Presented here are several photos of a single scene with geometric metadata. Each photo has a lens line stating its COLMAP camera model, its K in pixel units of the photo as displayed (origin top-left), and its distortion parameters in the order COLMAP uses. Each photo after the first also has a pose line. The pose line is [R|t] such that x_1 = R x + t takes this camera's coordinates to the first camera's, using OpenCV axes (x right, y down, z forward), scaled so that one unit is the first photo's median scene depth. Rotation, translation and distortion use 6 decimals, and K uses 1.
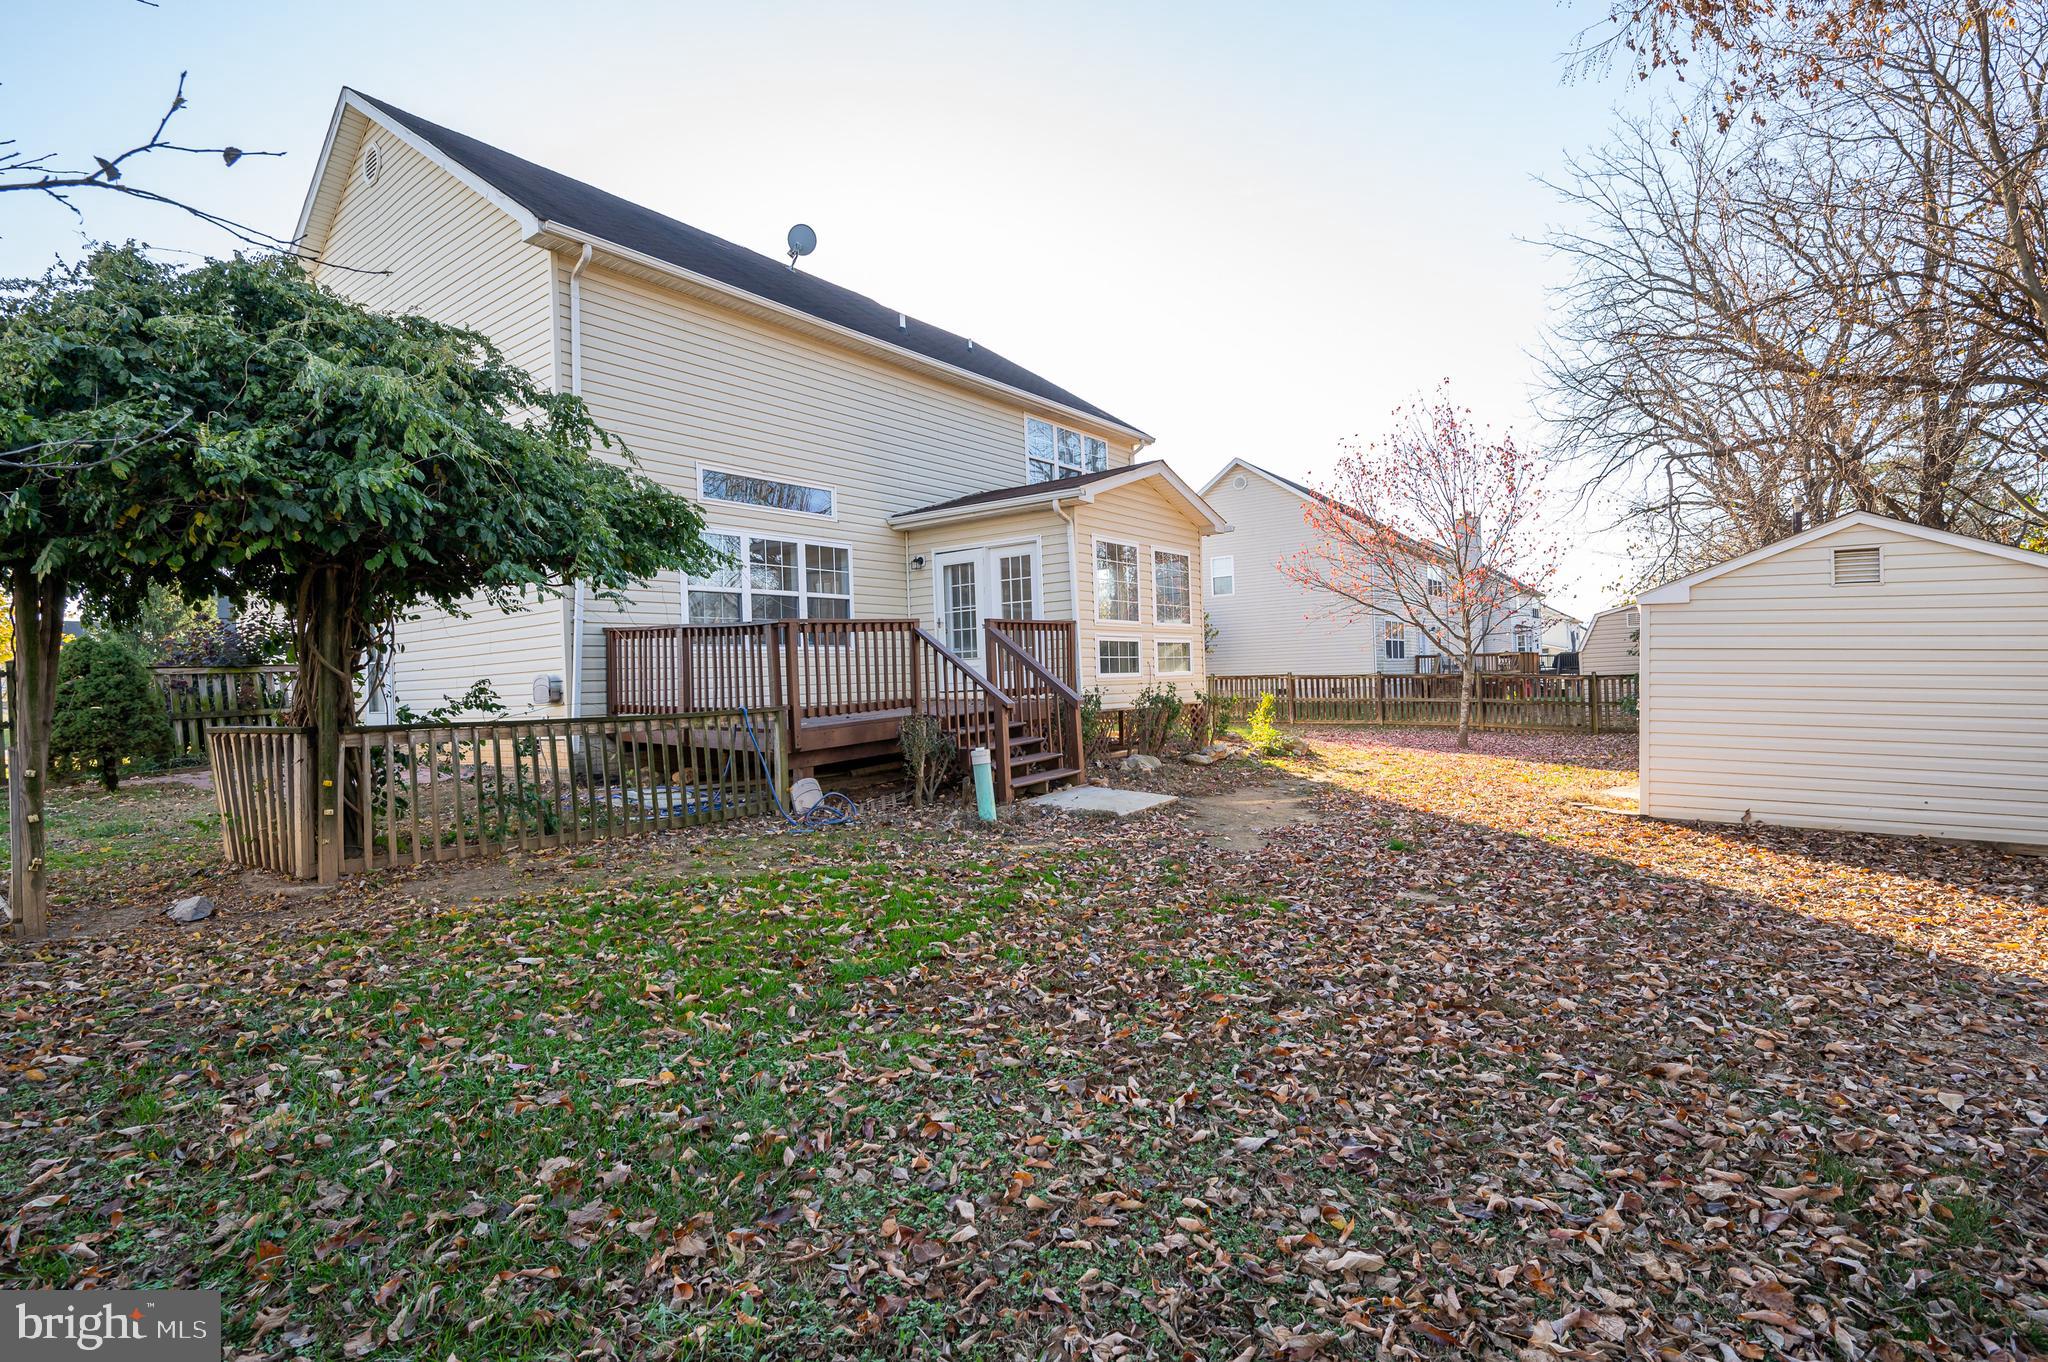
lens RADIAL K [[958.5, 0, 1024.0], [0, 958.5, 681.0], [0, 0, 1]] dist [-0.001509, 0.016030]
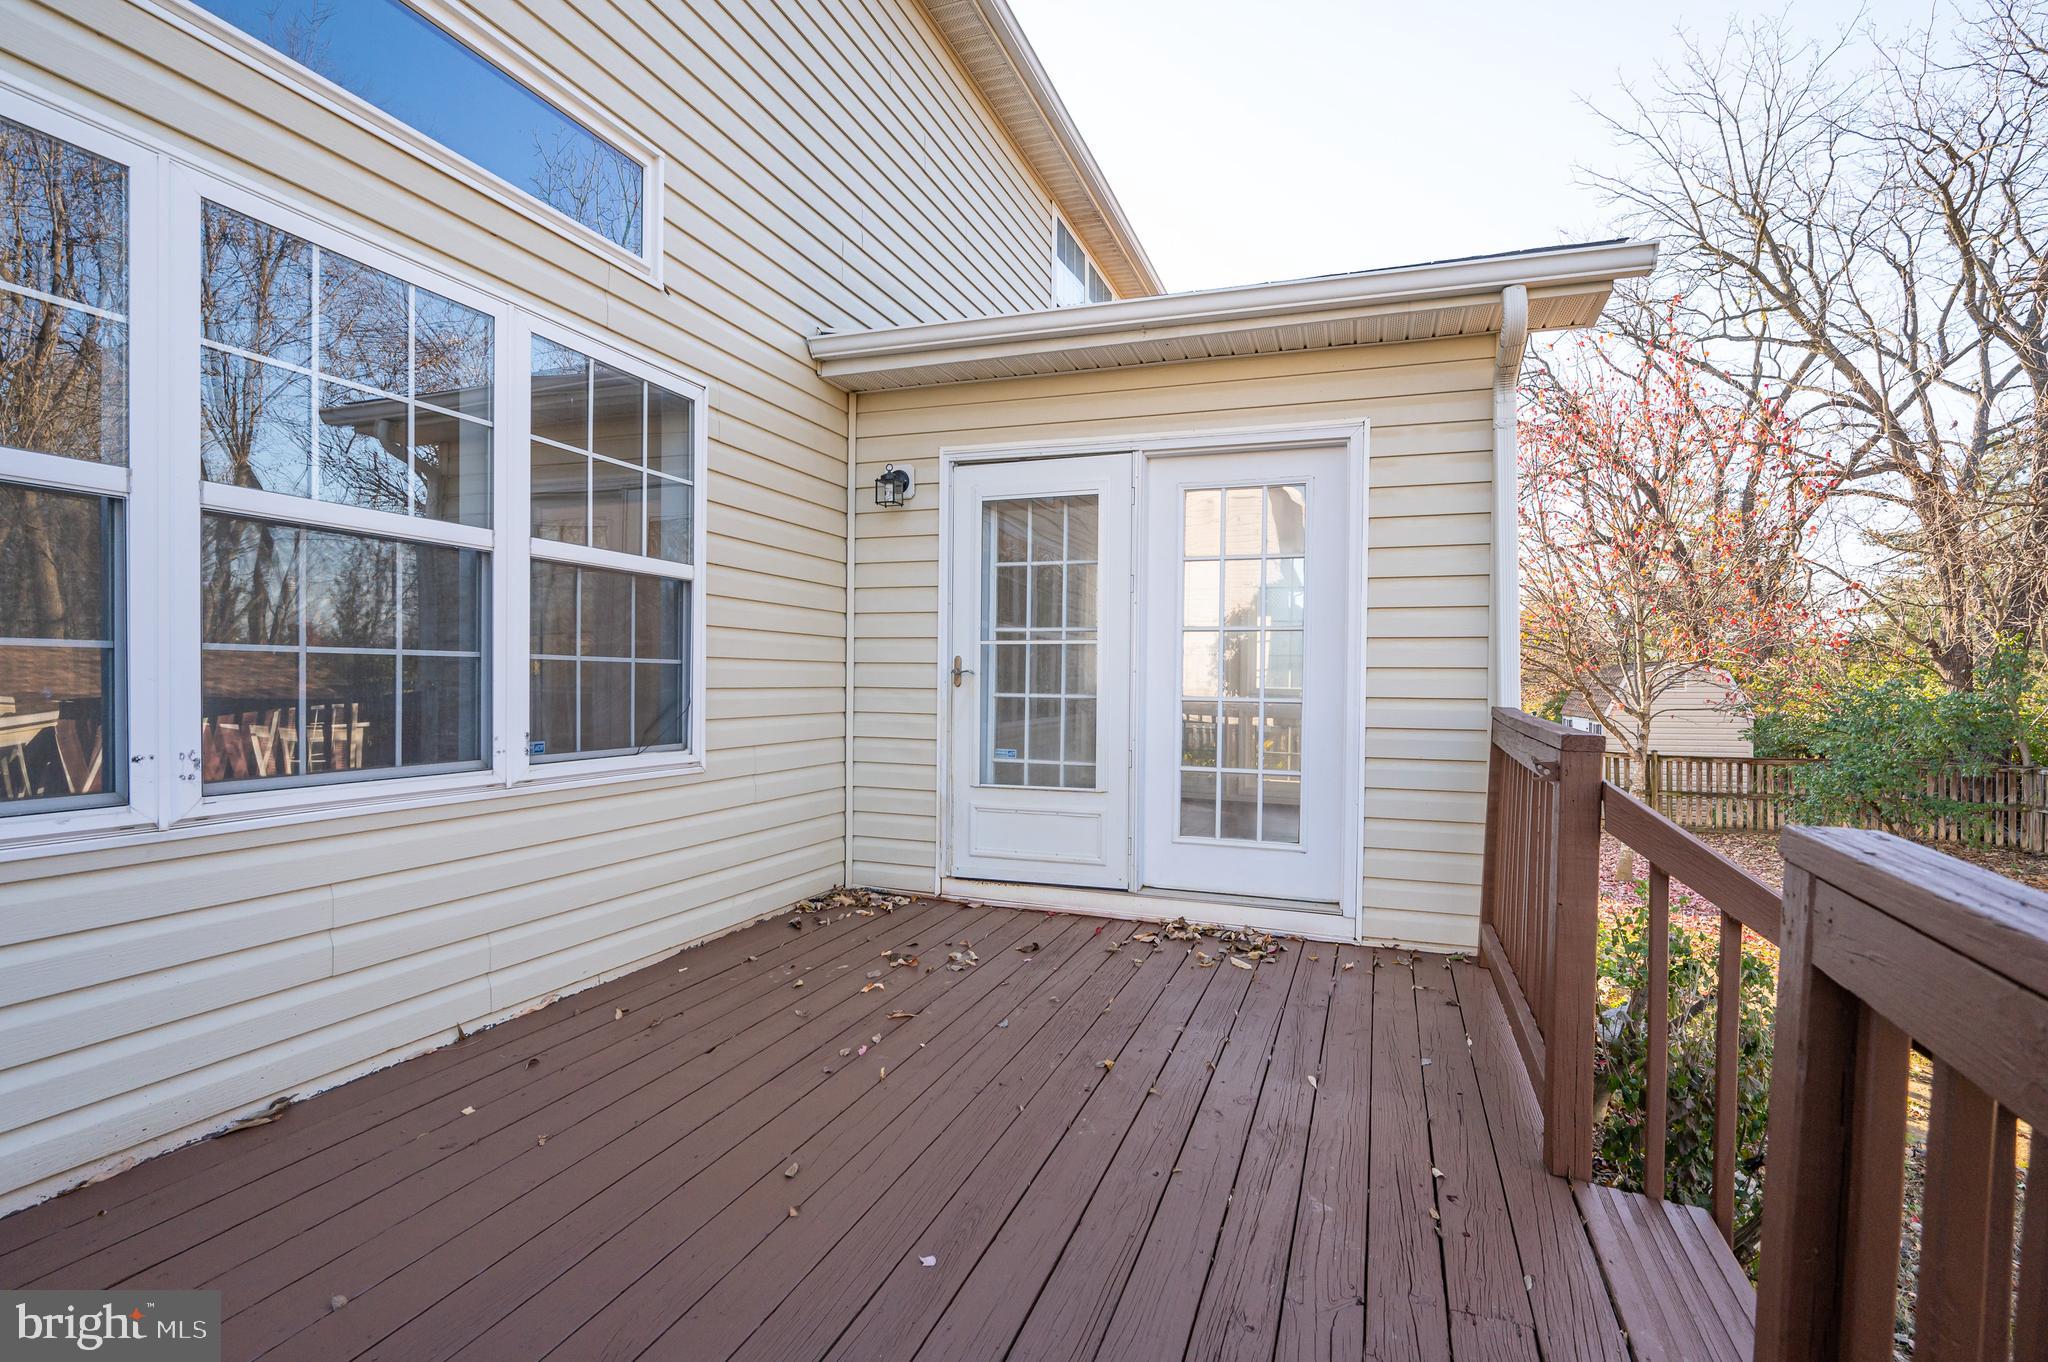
lens RADIAL K [[958.5, 0, 1024.0], [0, 958.5, 681.0], [0, 0, 1]] dist [-0.001509, 0.016030]
pose [[0.953684, 0.047352, 0.297059, -0.162420], [-0.048532, 0.998816, -0.003406, -0.056888], [-0.296869, -0.011168, 0.954853, 0.669199]]
